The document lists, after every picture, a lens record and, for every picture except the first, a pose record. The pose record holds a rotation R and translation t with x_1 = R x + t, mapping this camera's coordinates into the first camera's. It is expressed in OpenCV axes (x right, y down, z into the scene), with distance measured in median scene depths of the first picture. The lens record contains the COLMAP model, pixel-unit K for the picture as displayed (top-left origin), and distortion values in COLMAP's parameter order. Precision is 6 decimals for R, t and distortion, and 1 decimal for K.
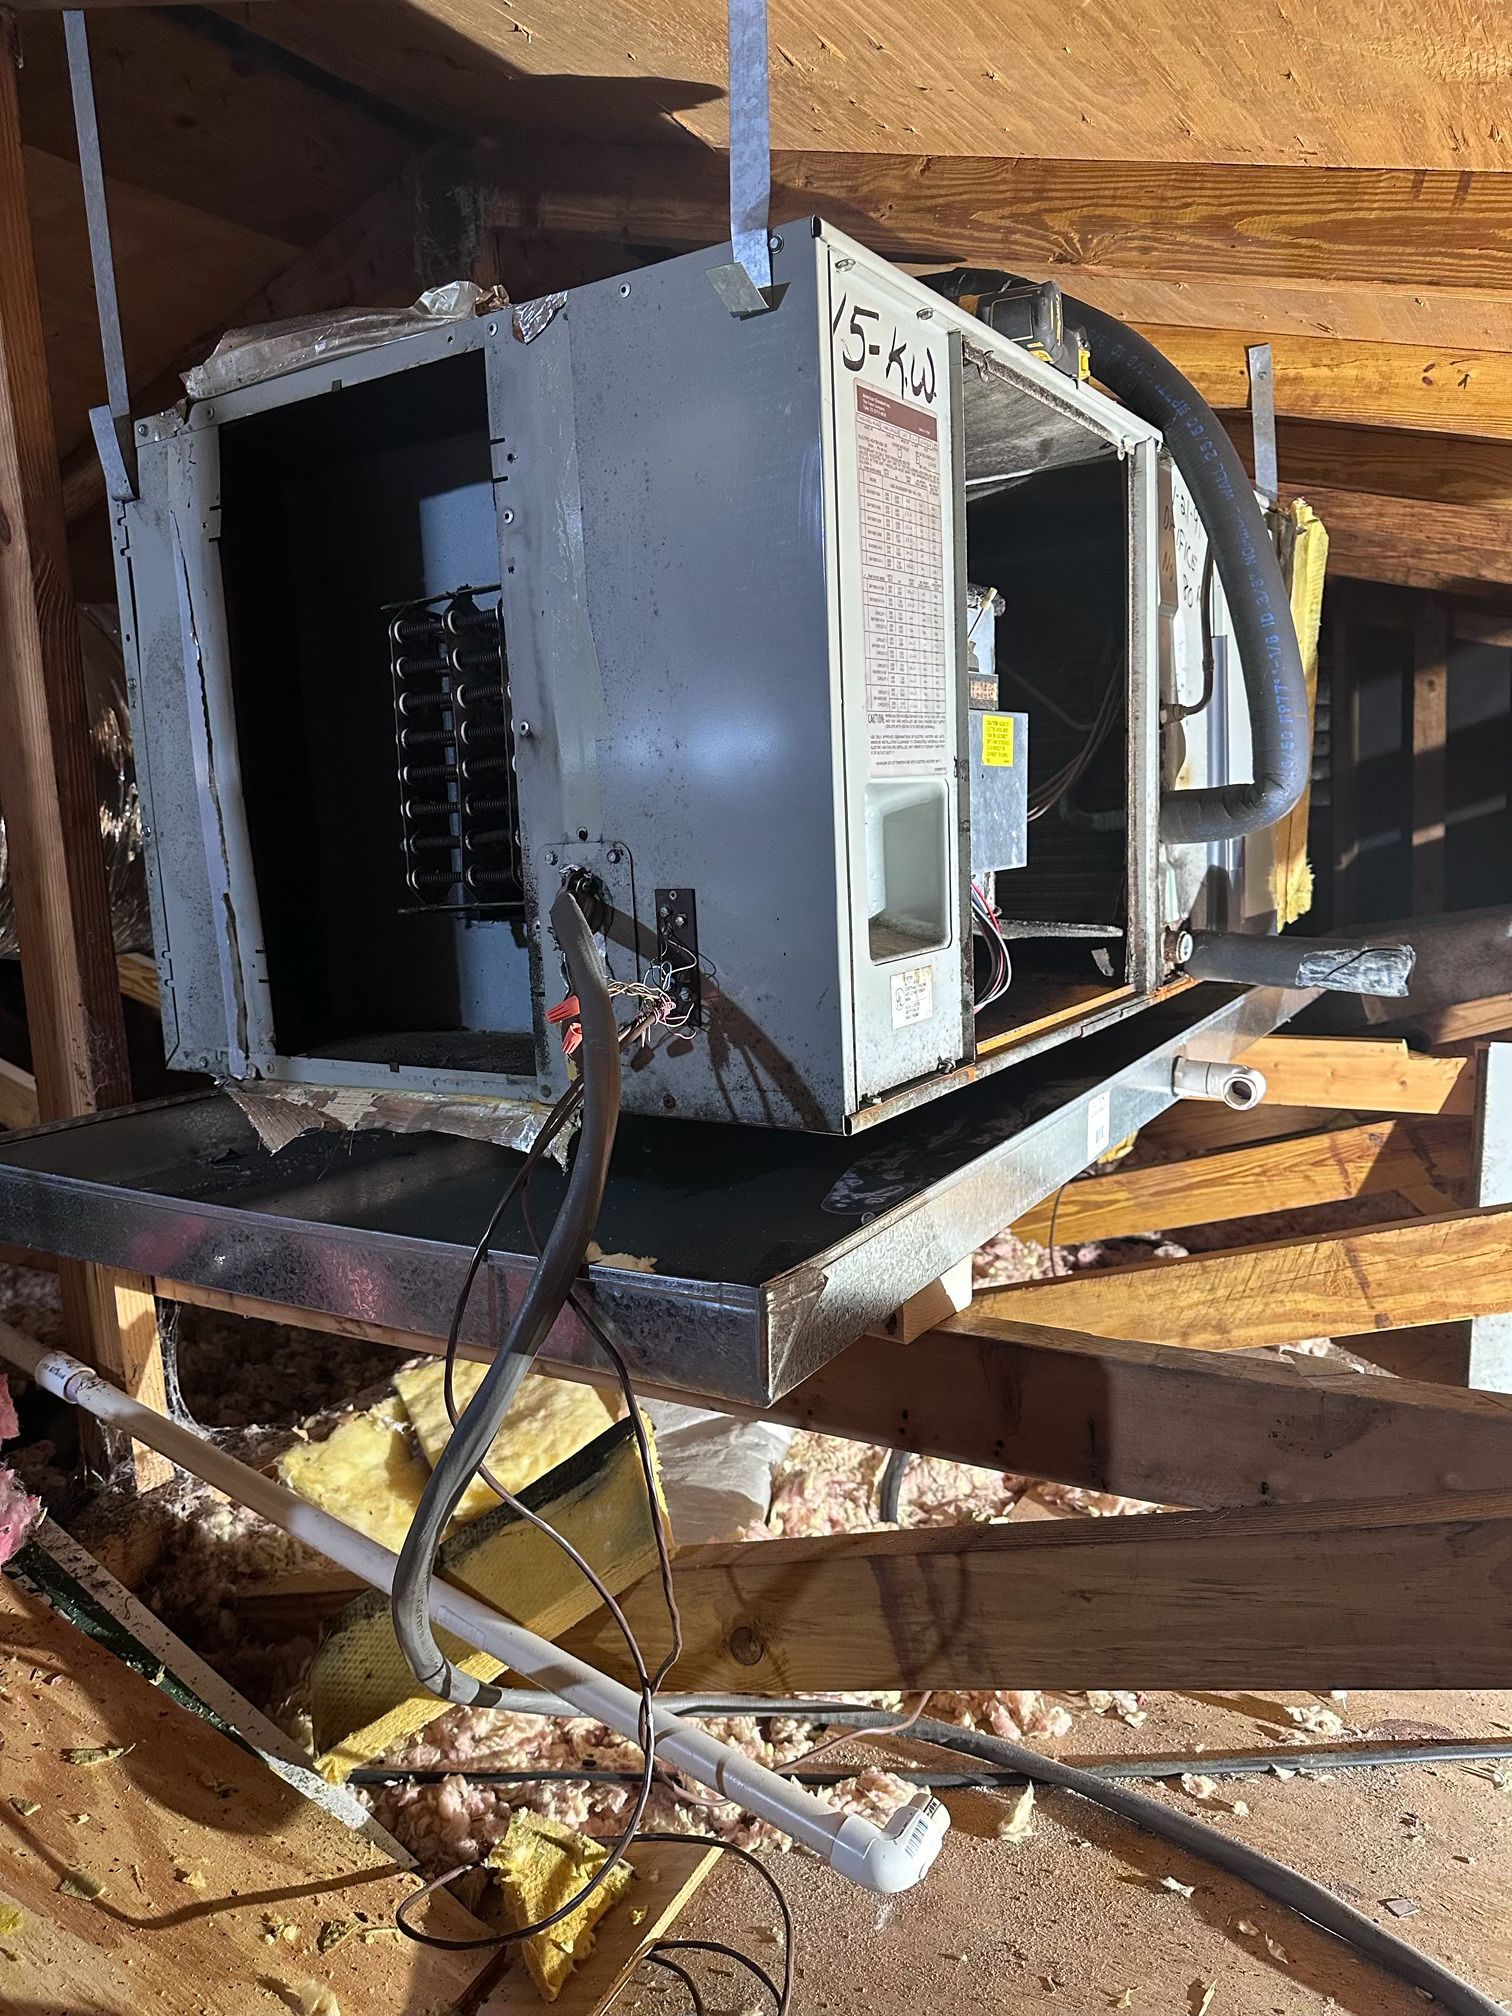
lens RADIAL K [[1477.6, 0, 763.6], [0, 1477.6, 1011.1], [0, 0, 1]] dist [0.001518, -0.012991]
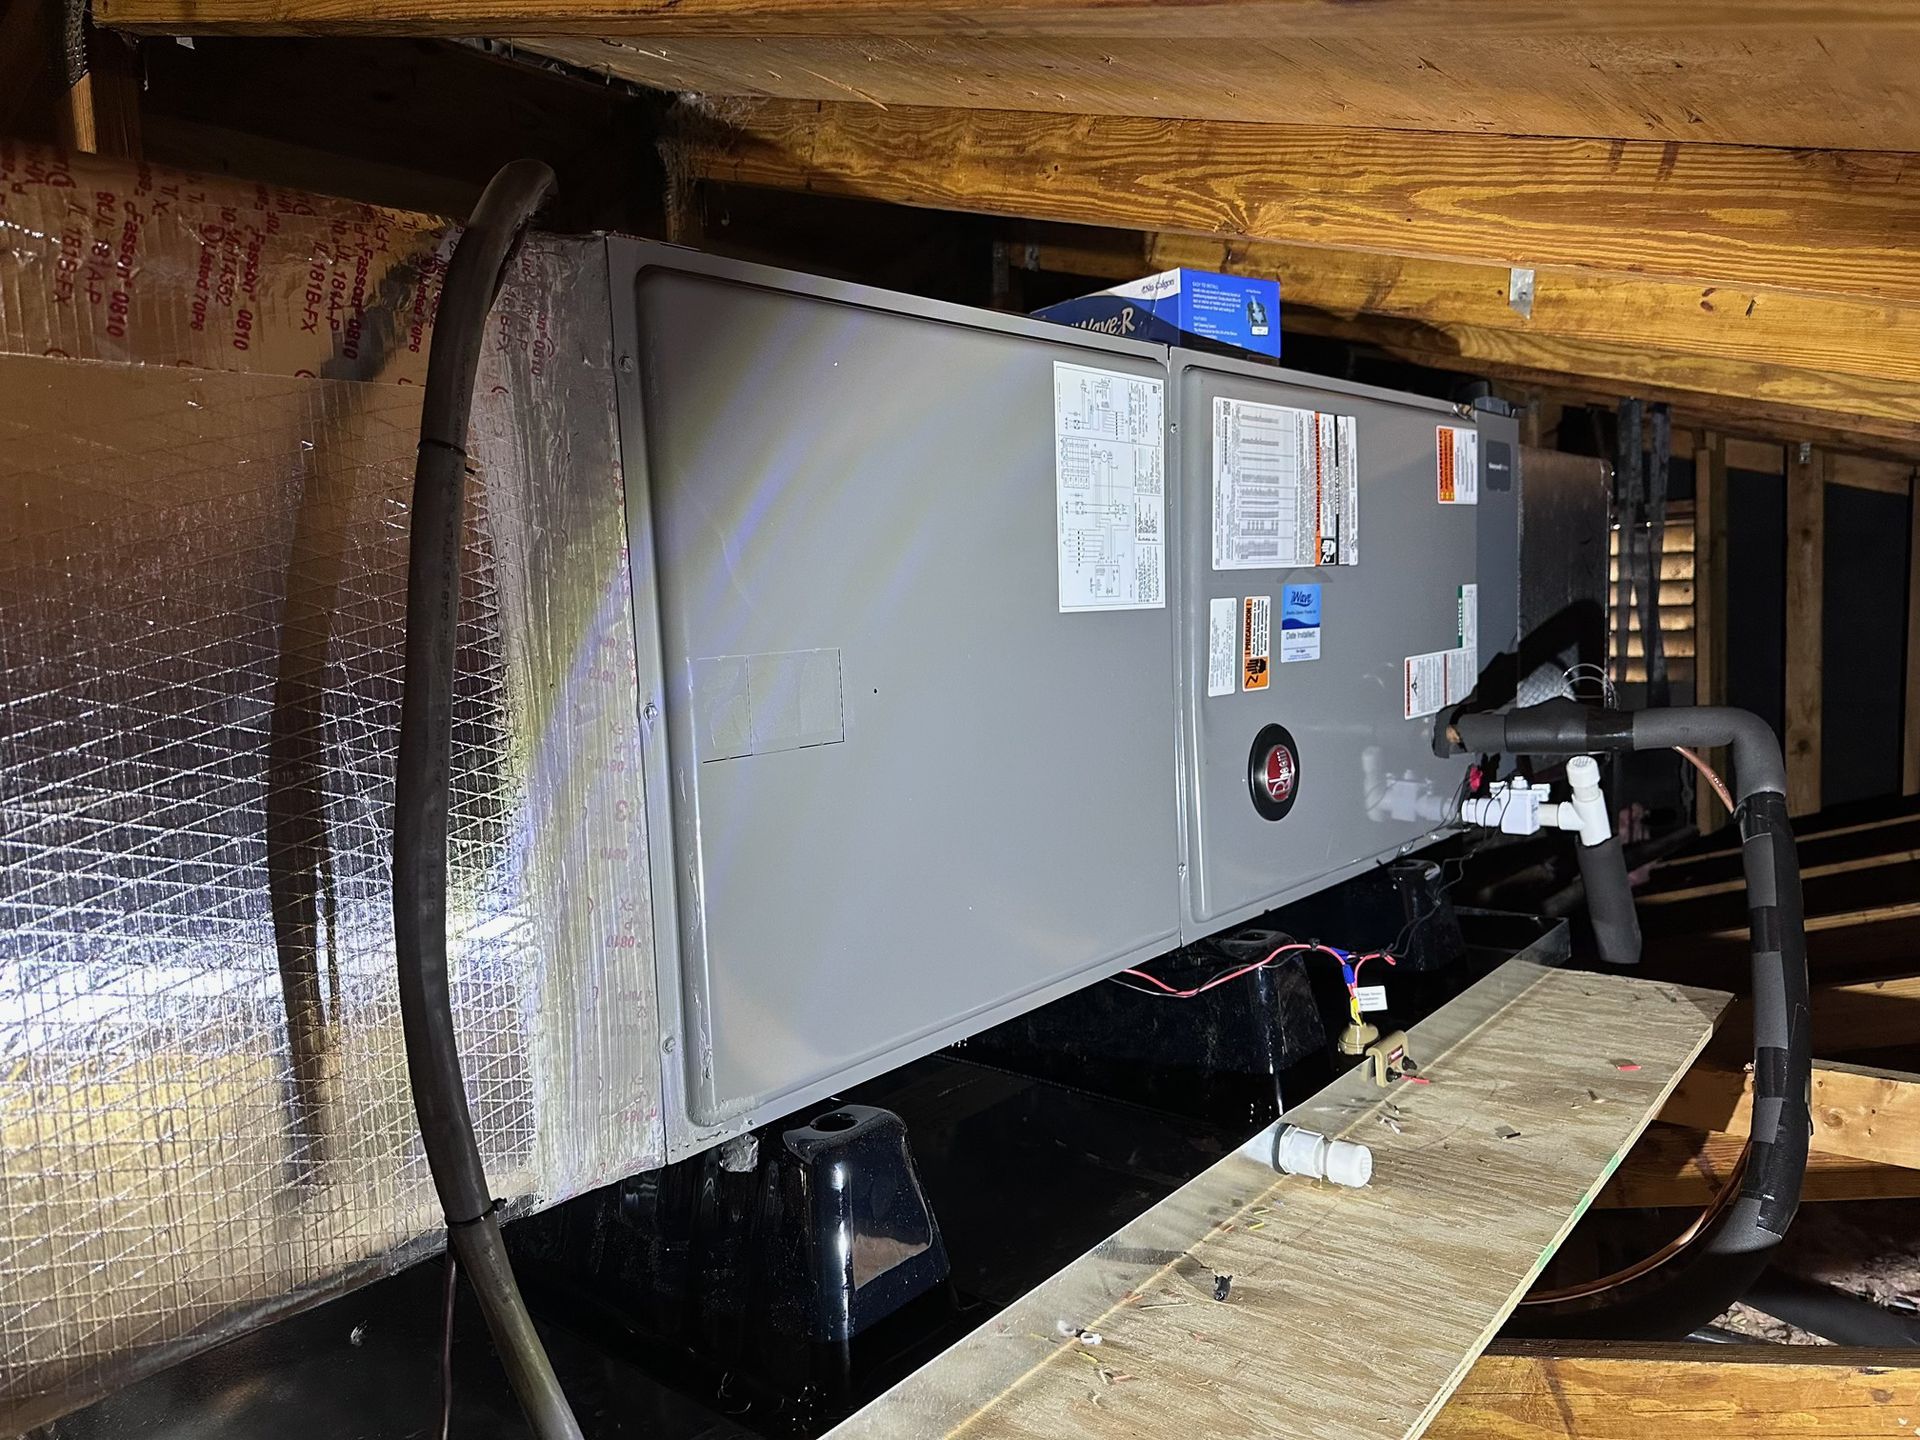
lens RADIAL K [[1407.2, 0, 955.4], [0, 1407.2, 718.5], [0, 0, 1]] dist [0.001518, -0.012991]
pose [[0.988475, 0.020267, -0.150020, 0.173492], [-0.026373, 0.998898, -0.038820, -0.173075], [0.149068, 0.042329, 0.987921, 0.138900]]
